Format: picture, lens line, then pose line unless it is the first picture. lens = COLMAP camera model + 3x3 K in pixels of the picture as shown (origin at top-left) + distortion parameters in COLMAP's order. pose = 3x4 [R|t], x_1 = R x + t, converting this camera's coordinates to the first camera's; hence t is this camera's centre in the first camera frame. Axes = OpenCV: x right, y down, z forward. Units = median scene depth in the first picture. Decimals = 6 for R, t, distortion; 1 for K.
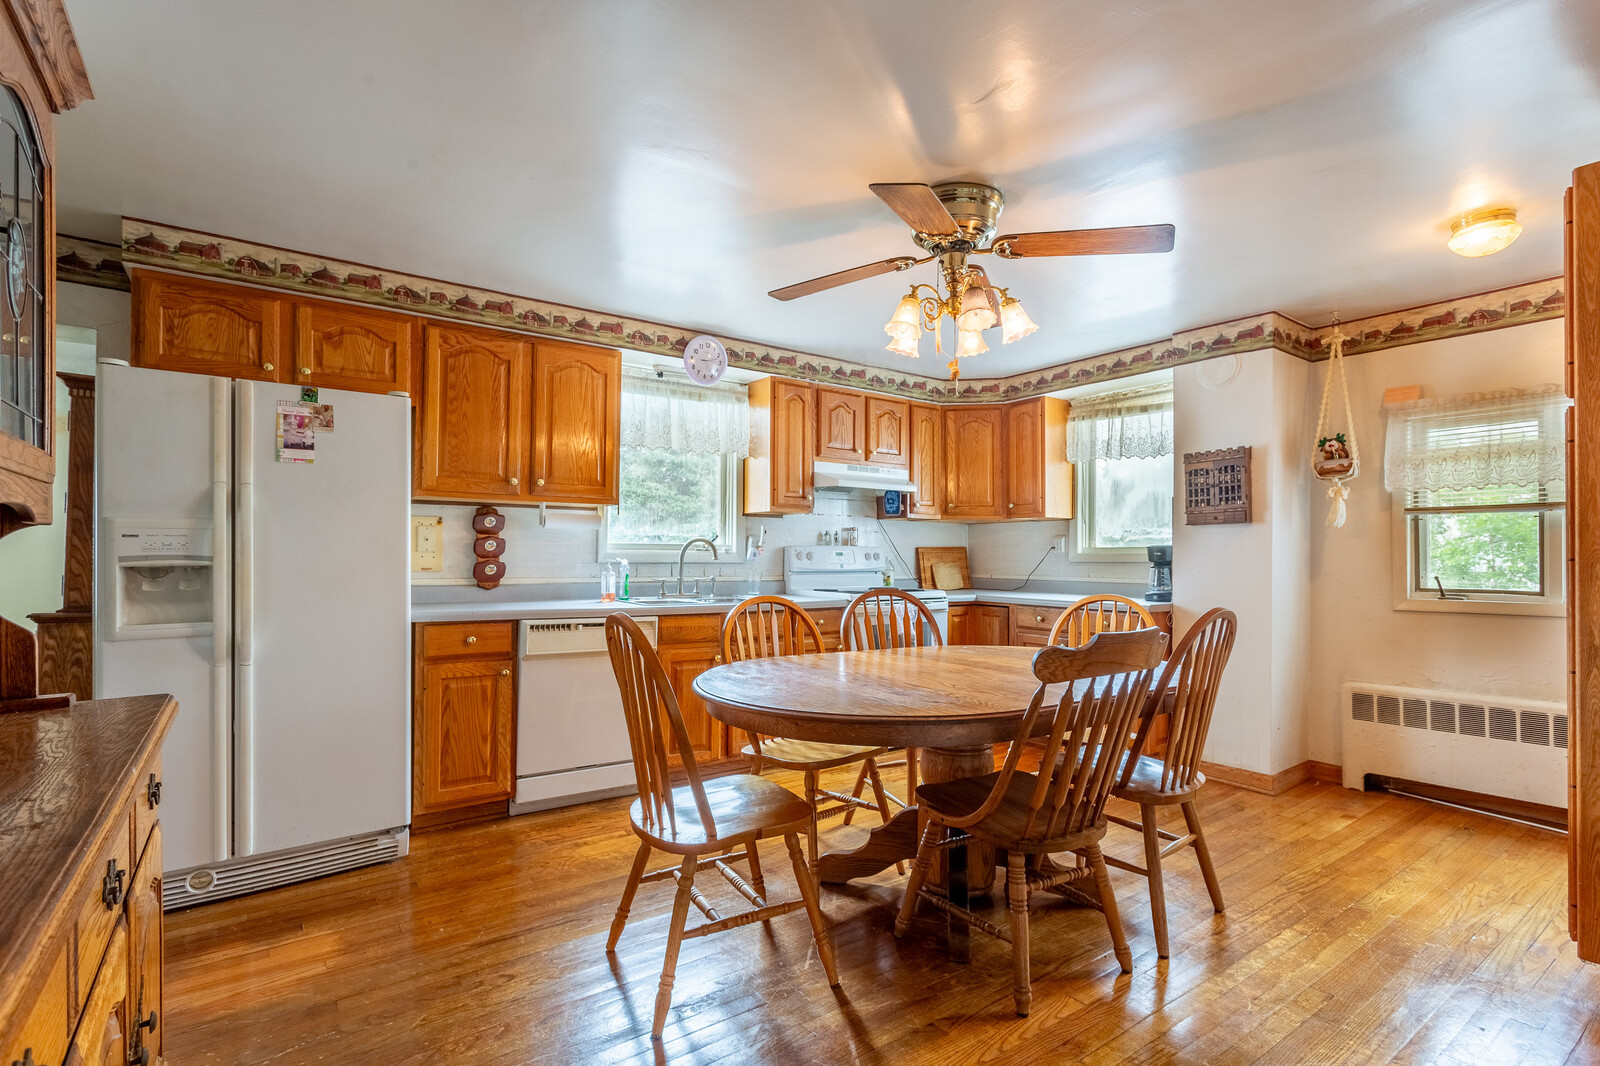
lens RADIAL K [[772.3, 0, 801.7], [0, 772.3, 550.6], [0, 0, 1]] dist [0.003180, 0.000044]
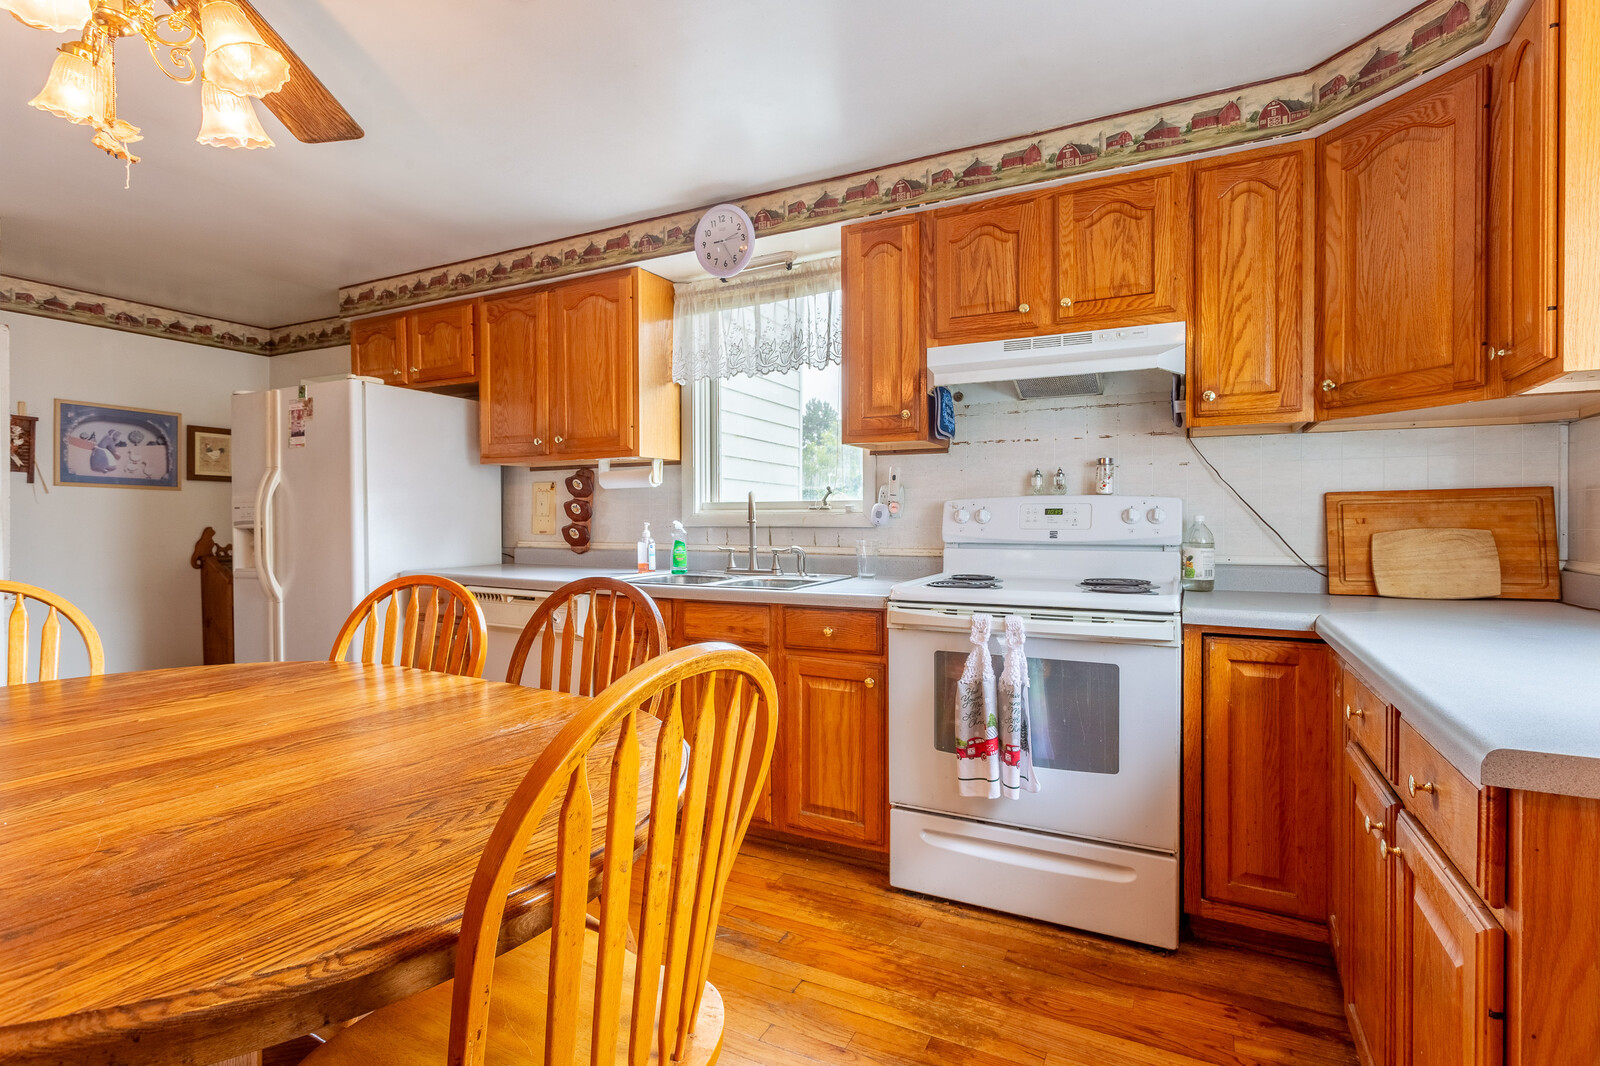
lens RADIAL K [[772.3, 0, 799.2], [0, 772.3, 526.0], [0, 0, 1]] dist [0.003180, 0.000044]
pose [[0.446963, 0.003011, -0.894547, 0.520791], [0.013142, 0.999864, 0.009932, 0.008449], [0.894456, -0.016196, 0.446863, 0.712935]]
